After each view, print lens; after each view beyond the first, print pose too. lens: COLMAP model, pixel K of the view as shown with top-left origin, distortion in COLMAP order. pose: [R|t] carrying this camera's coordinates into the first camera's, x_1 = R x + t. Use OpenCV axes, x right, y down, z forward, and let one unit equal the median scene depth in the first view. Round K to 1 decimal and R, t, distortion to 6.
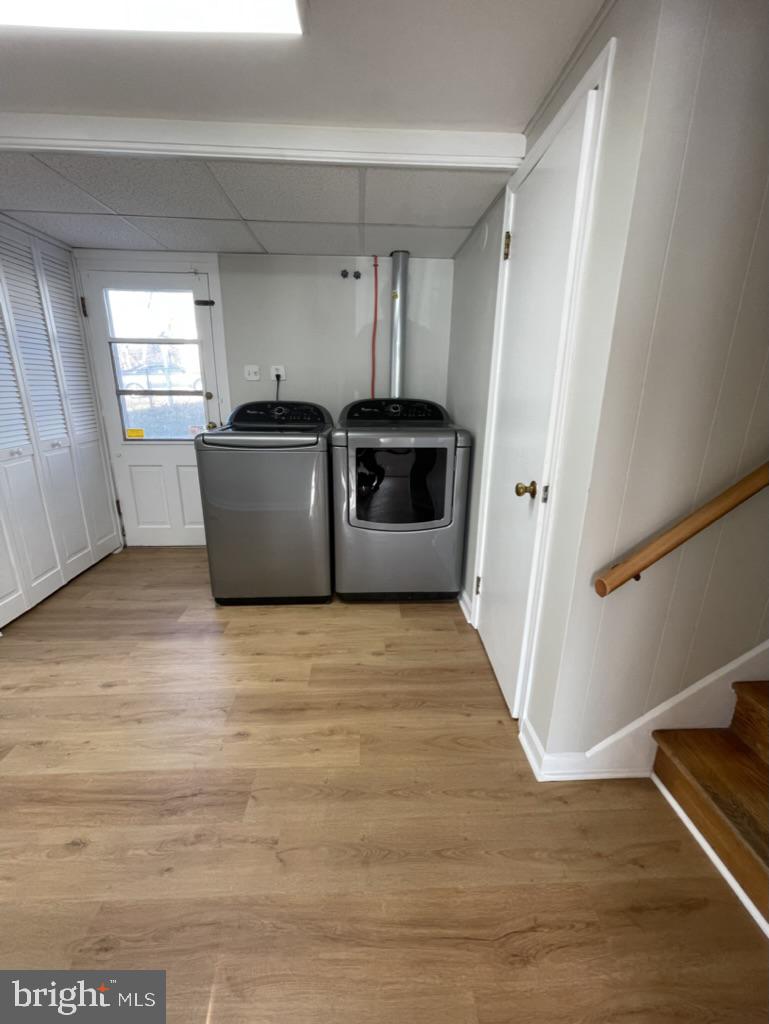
lens RADIAL K [[412.3, 0, 385.5], [0, 412.3, 506.6], [0, 0, 1]] dist [-0.007696, 0.000747]
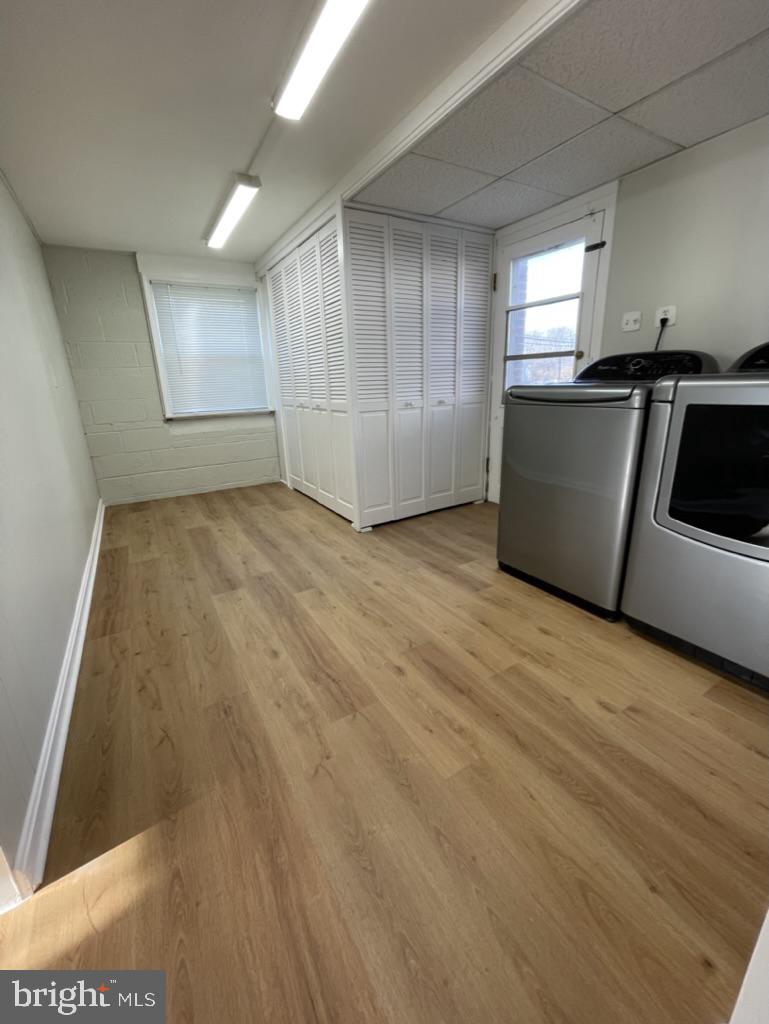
lens RADIAL K [[412.3, 0, 384.3], [0, 412.3, 509.1], [0, 0, 1]] dist [-0.007696, 0.000747]
pose [[0.466399, 0.231819, -0.853658, 0.302904], [-0.212452, 0.966158, 0.146295, 0.021676], [0.858683, 0.113129, 0.499866, 0.304419]]
